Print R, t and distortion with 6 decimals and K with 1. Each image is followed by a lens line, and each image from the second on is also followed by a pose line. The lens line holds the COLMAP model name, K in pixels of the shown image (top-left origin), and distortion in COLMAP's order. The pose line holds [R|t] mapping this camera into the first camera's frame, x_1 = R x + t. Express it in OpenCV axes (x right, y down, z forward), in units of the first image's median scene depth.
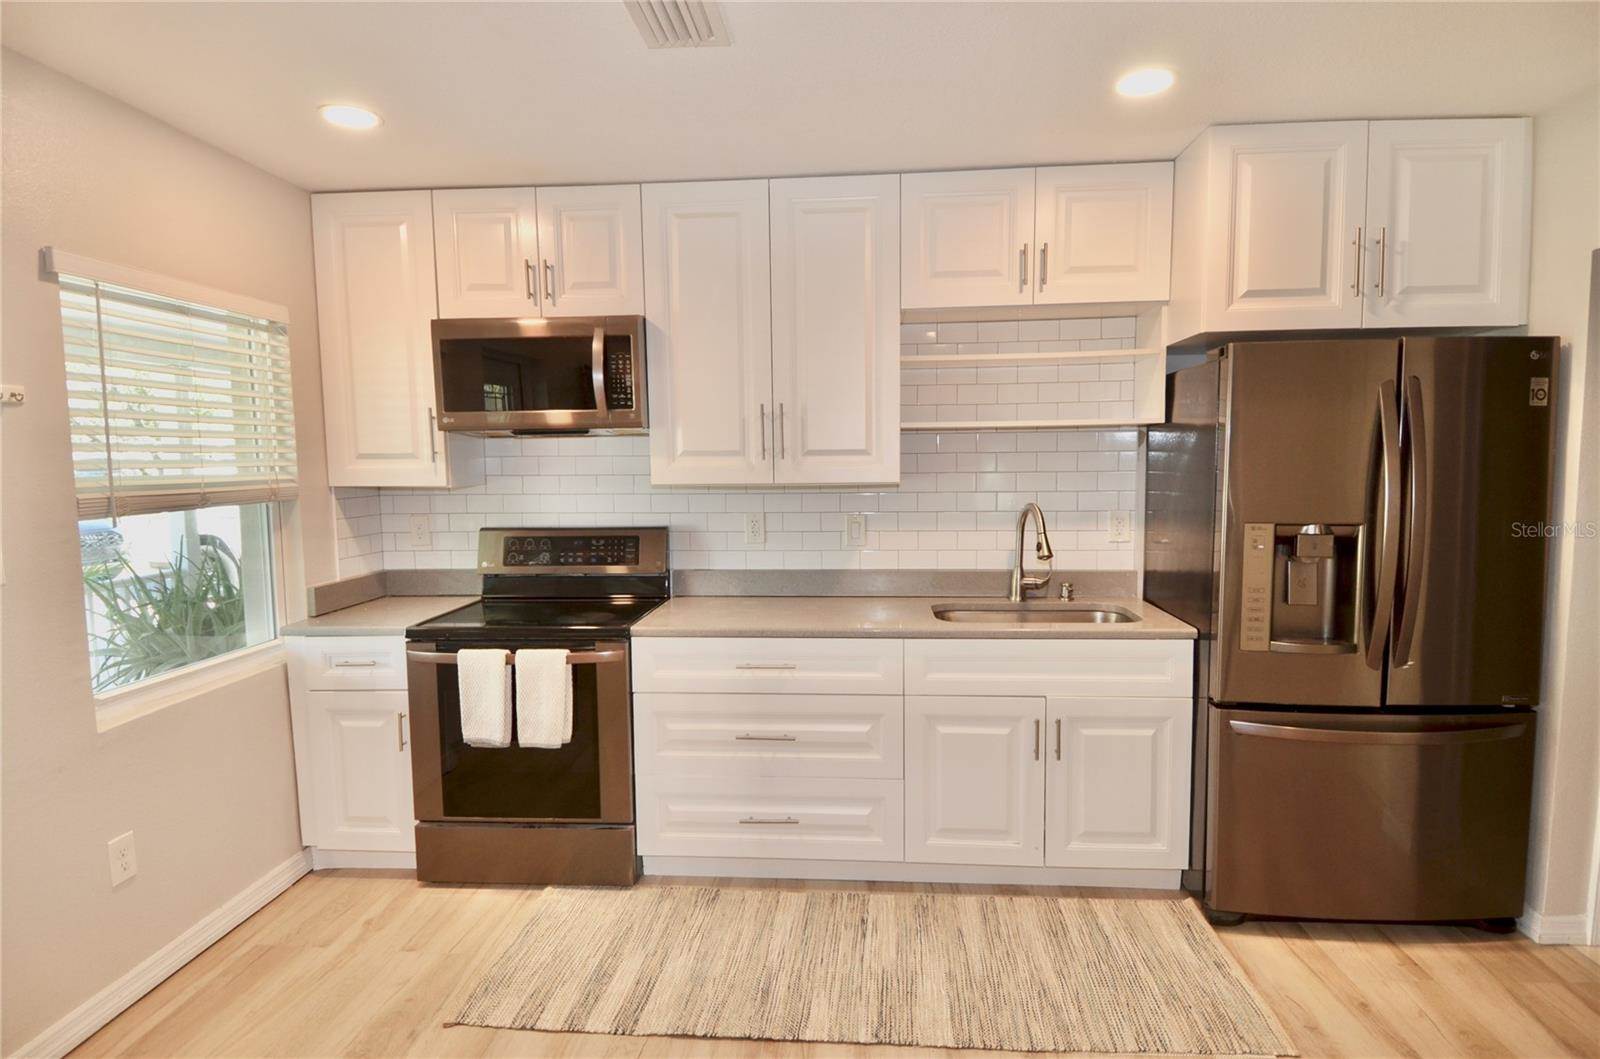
lens RADIAL K [[841.9, 0, 806.7], [0, 841.9, 530.5], [0, 0, 1]] dist [0.054870, -0.062369]
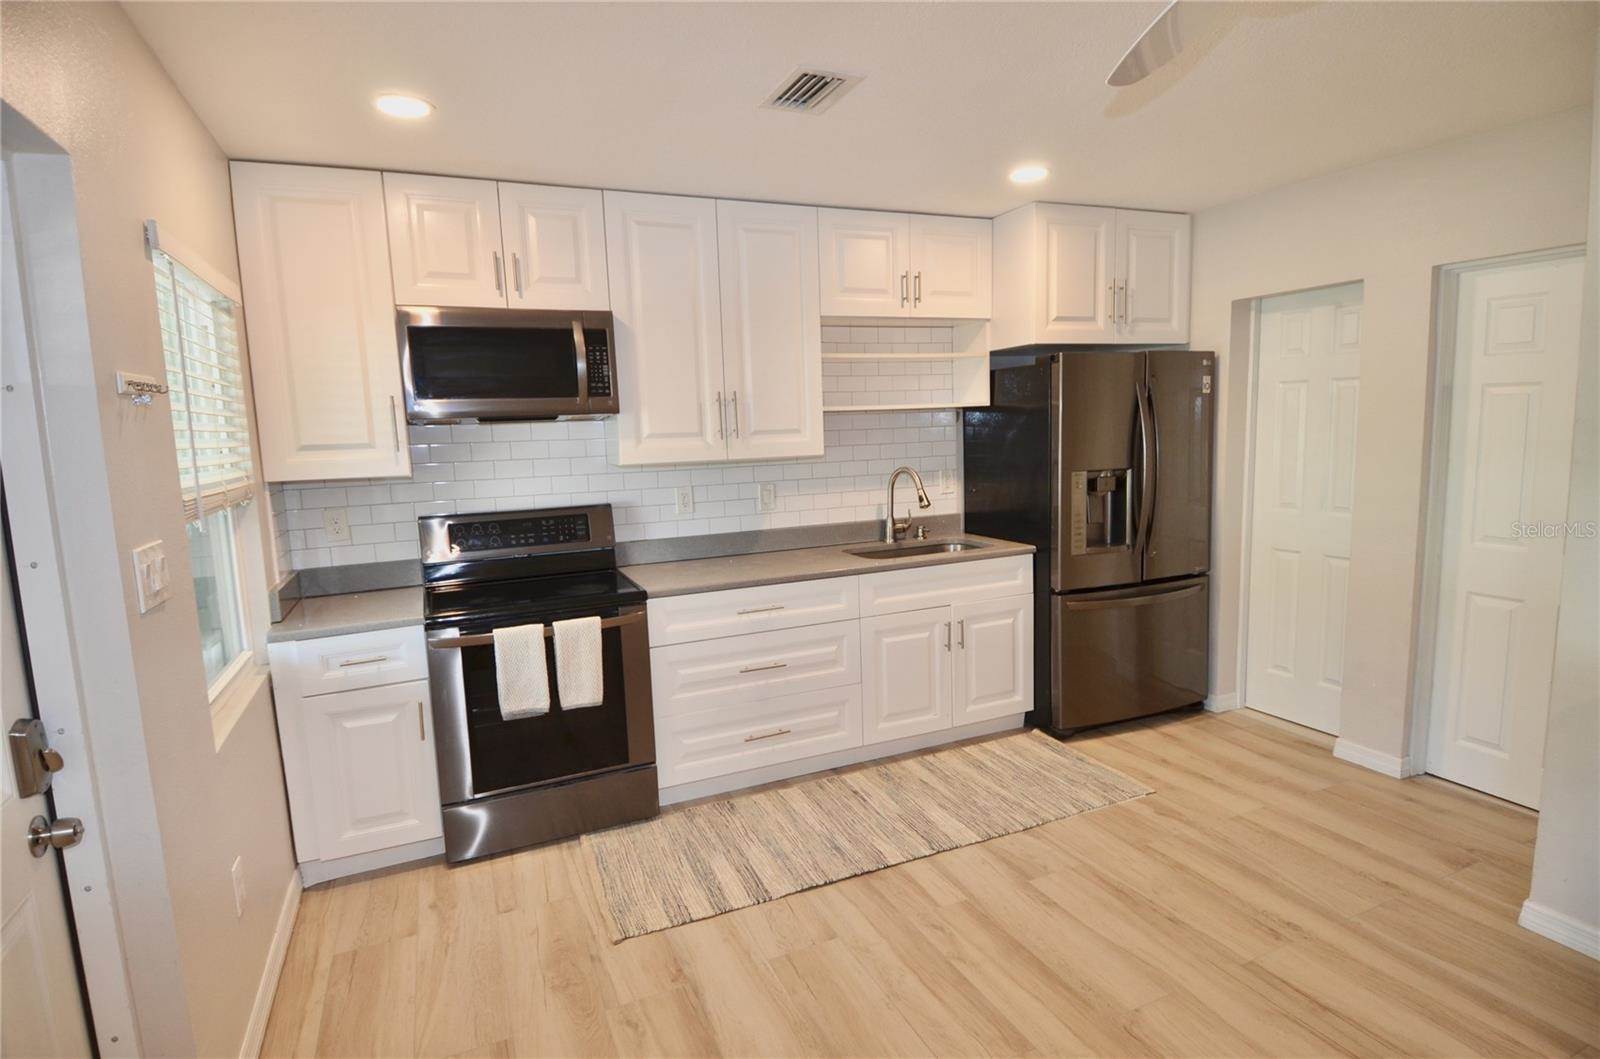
lens RADIAL K [[812.7, 0, 806.5], [0, 812.7, 529.9], [0, 0, 1]] dist [0.053078, -0.056897]
pose [[0.883605, -0.078938, 0.461531, -0.504921], [0.066388, 0.996850, 0.043397, 0.000290], [-0.463503, -0.007706, 0.886062, -0.065600]]
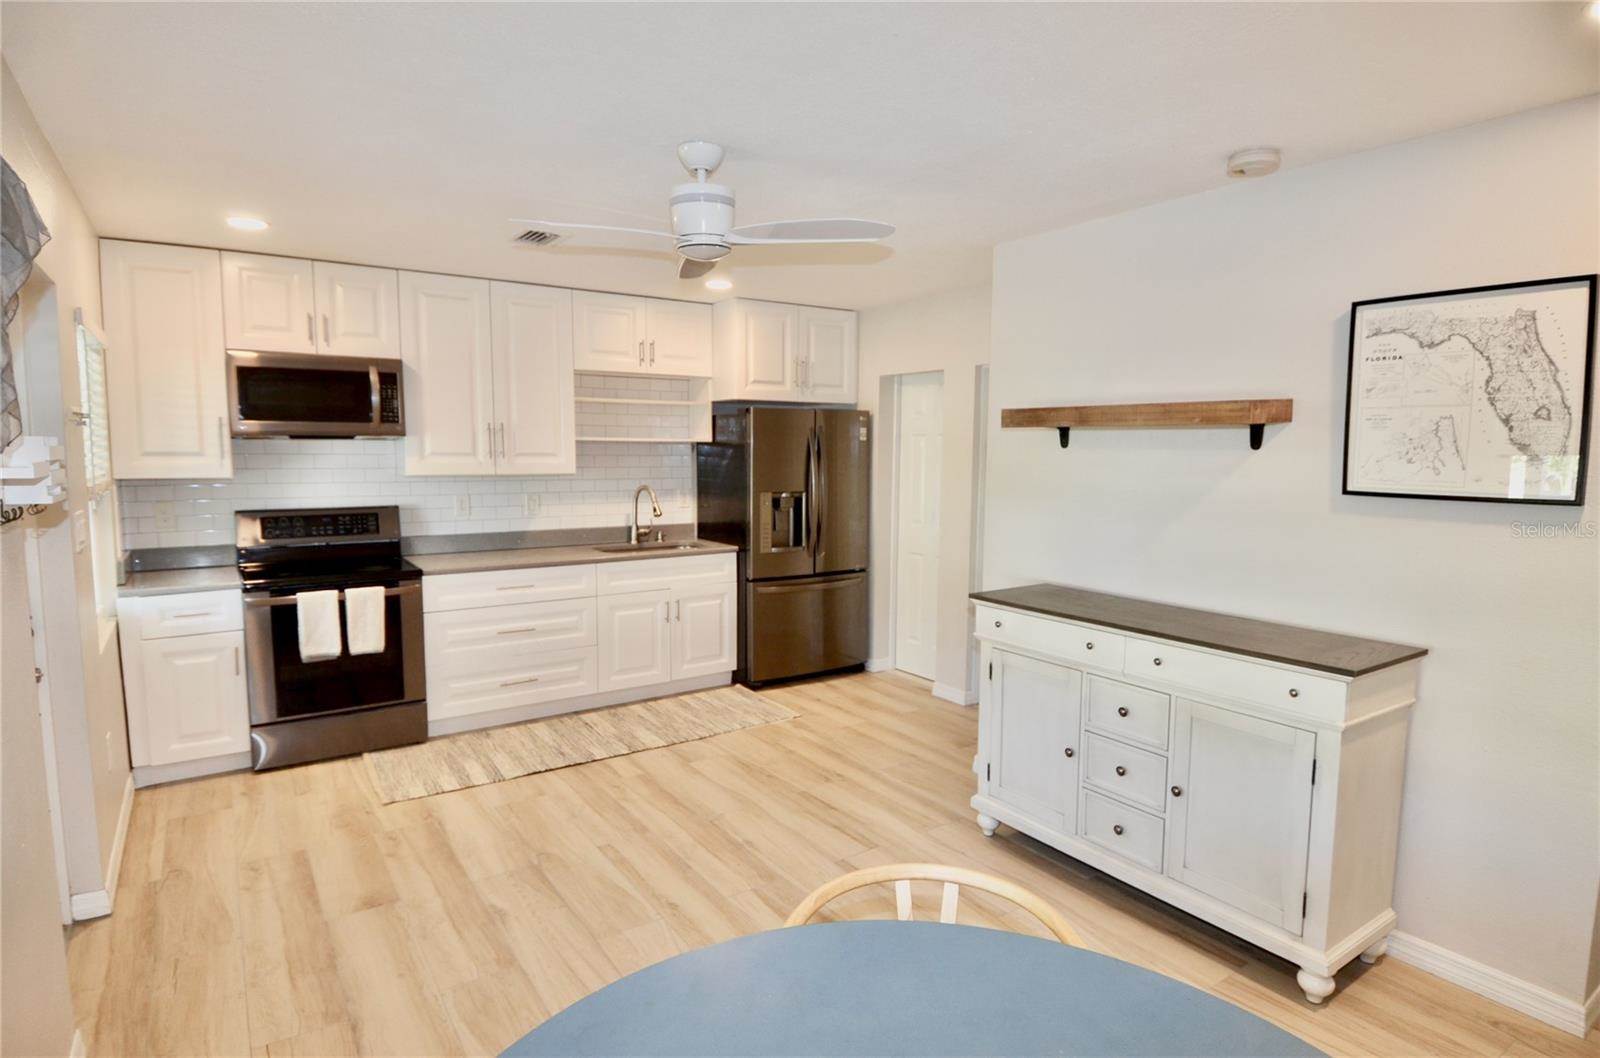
lens RADIAL K [[841.9, 0, 806.7], [0, 841.9, 530.0], [0, 0, 1]] dist [0.054870, -0.062369]
pose [[0.782019, -0.045063, 0.621623, -0.599296], [0.039650, 0.998959, 0.022537, 0.035827], [-0.621992, 0.007023, 0.782992, -0.607154]]
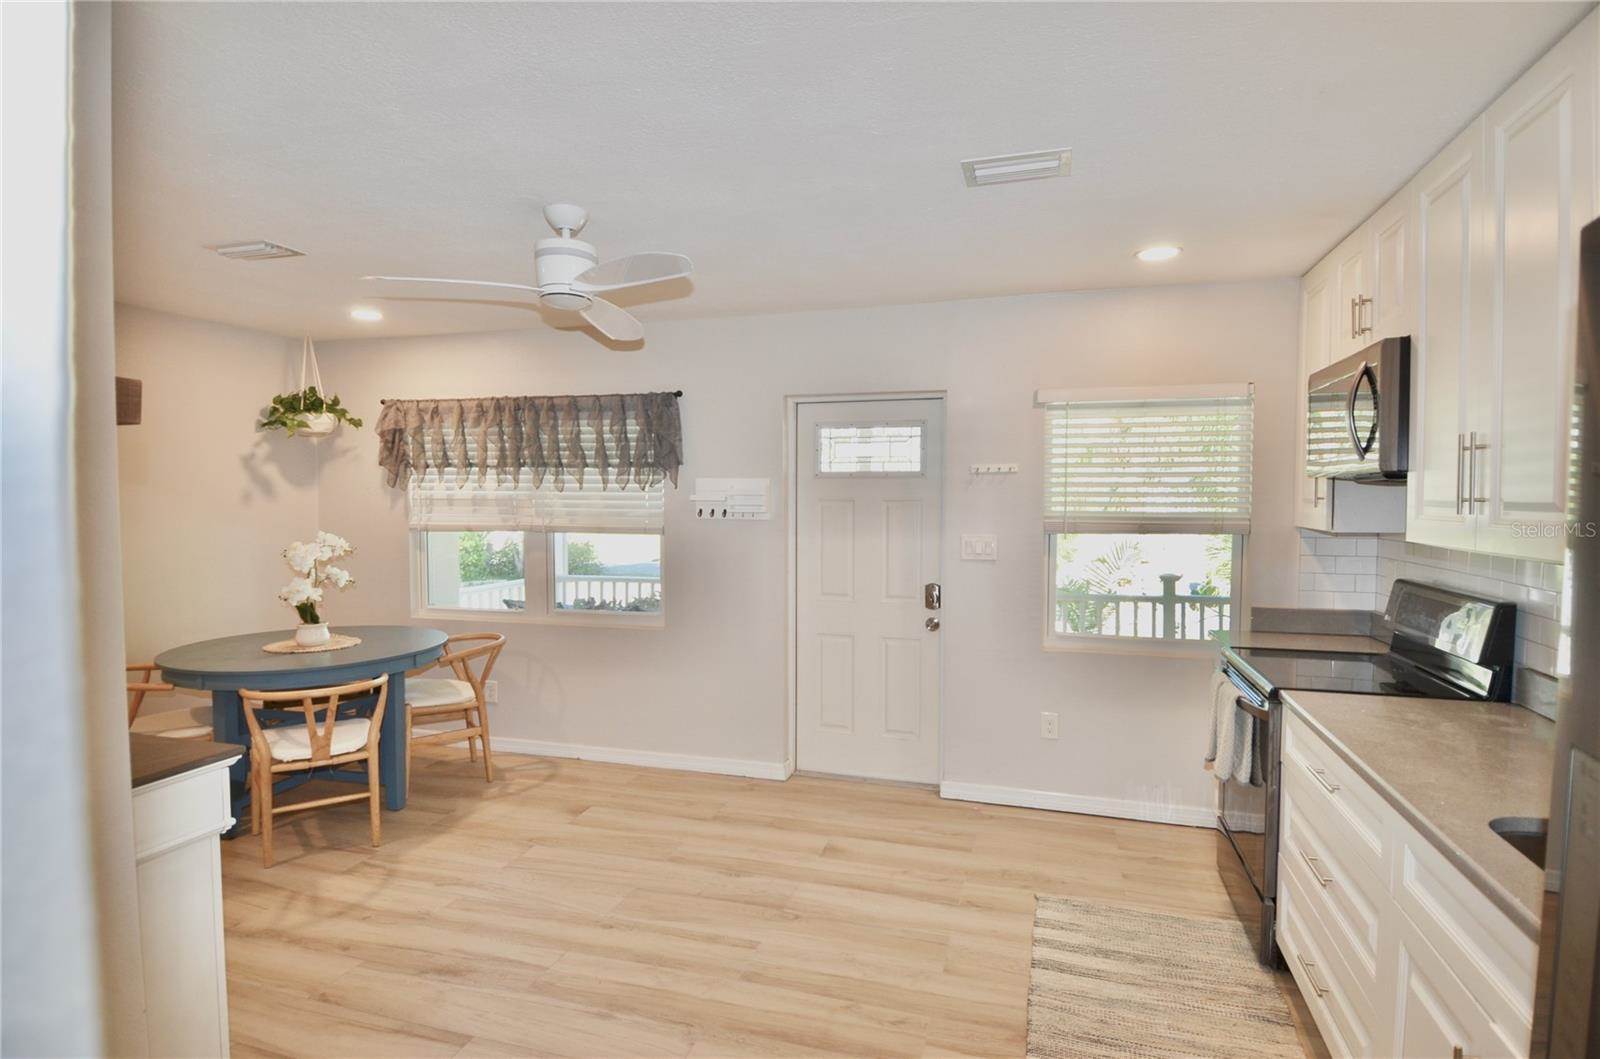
lens RADIAL K [[841.9, 0, 806.7], [0, 841.9, 530.5], [0, 0, 1]] dist [0.054870, -0.062369]
pose [[-0.224836, 0.051498, -0.973035, 0.783831], [-0.085232, 0.993735, 0.072287, -0.078191], [0.970662, 0.099186, -0.219039, 0.669601]]
